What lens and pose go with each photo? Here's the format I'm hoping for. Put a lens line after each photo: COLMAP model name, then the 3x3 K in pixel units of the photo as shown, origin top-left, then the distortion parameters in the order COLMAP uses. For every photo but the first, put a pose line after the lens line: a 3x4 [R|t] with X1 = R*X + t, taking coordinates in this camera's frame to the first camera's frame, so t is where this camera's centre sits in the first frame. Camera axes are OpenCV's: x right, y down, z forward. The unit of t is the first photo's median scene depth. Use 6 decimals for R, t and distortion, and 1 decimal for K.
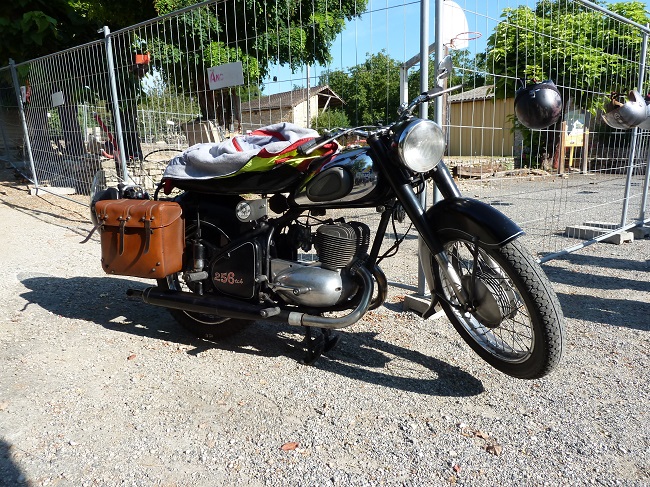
lens RADIAL K [[483.3, 0, 325.0], [0, 483.3, 243.5], [0, 0, 1]] dist [-0.034264, 0.001247]
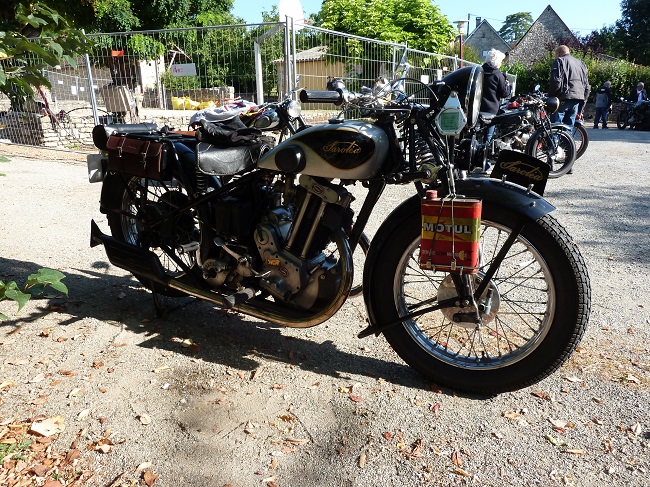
lens RADIAL K [[483.3, 0, 325.0], [0, 483.3, 243.5], [0, 0, 1]] dist [-0.034264, 0.001247]
pose [[0.950282, -0.086773, 0.299056, -0.134620], [0.059411, 0.993271, 0.099418, 0.080033], [-0.305670, -0.076708, 0.949042, -0.459130]]
